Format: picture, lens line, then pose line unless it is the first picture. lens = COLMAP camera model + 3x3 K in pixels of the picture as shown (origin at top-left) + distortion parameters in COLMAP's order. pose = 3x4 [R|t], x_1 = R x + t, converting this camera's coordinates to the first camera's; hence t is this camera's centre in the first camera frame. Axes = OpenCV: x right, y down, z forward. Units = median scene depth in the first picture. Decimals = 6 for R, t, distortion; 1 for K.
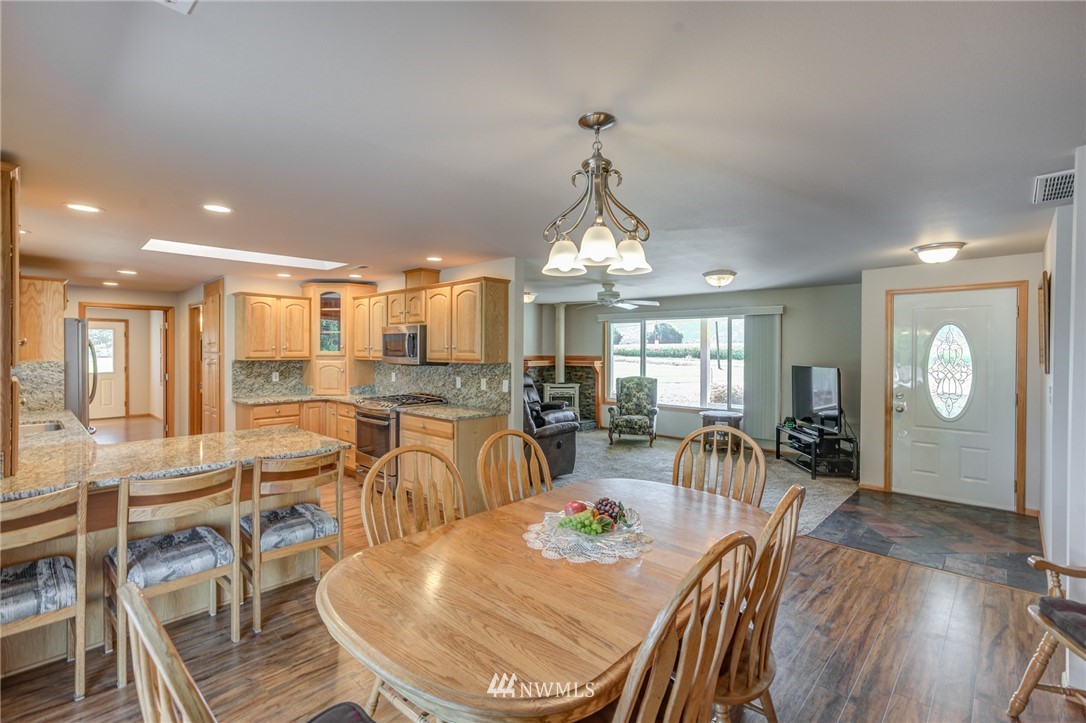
lens RADIAL K [[505.0, 0, 542.5], [0, 505.0, 358.7], [0, 0, 1]] dist [0.000021, 0.000125]
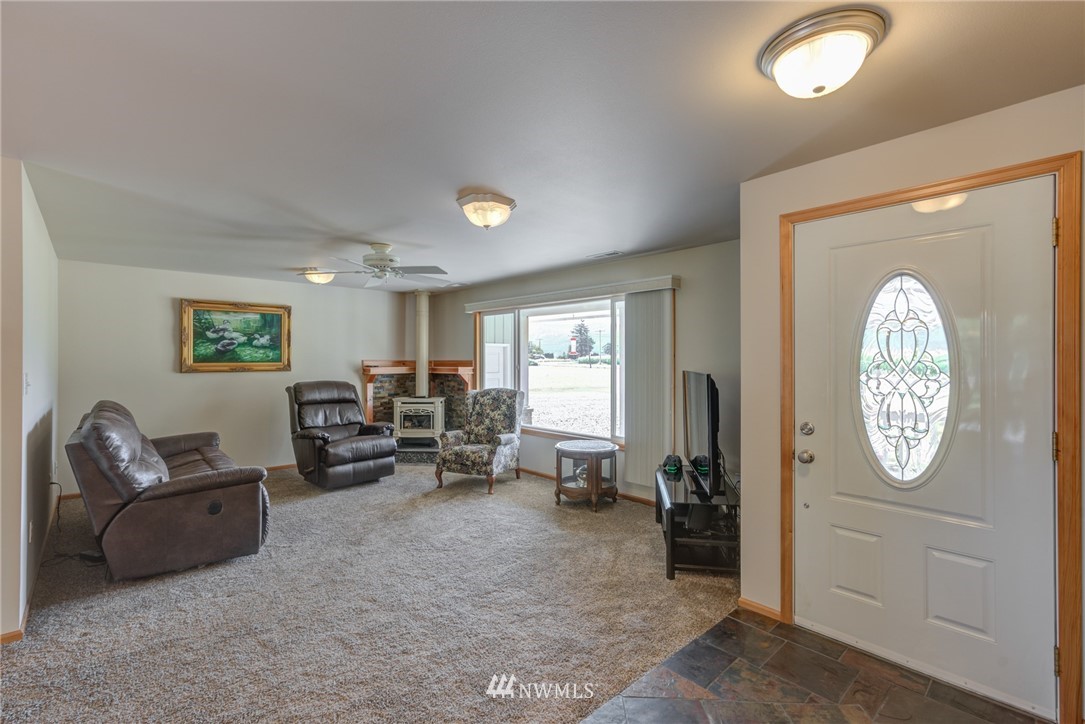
lens RADIAL K [[501.5, 0, 542.5], [0, 501.5, 362.0], [0, 0, 1]] dist [-0.000156, -0.000150]
pose [[0.995677, -0.004826, -0.092757, 0.338127], [0.003470, 0.999885, -0.014773, 0.010194], [0.092818, 0.014387, 0.995579, 0.334438]]
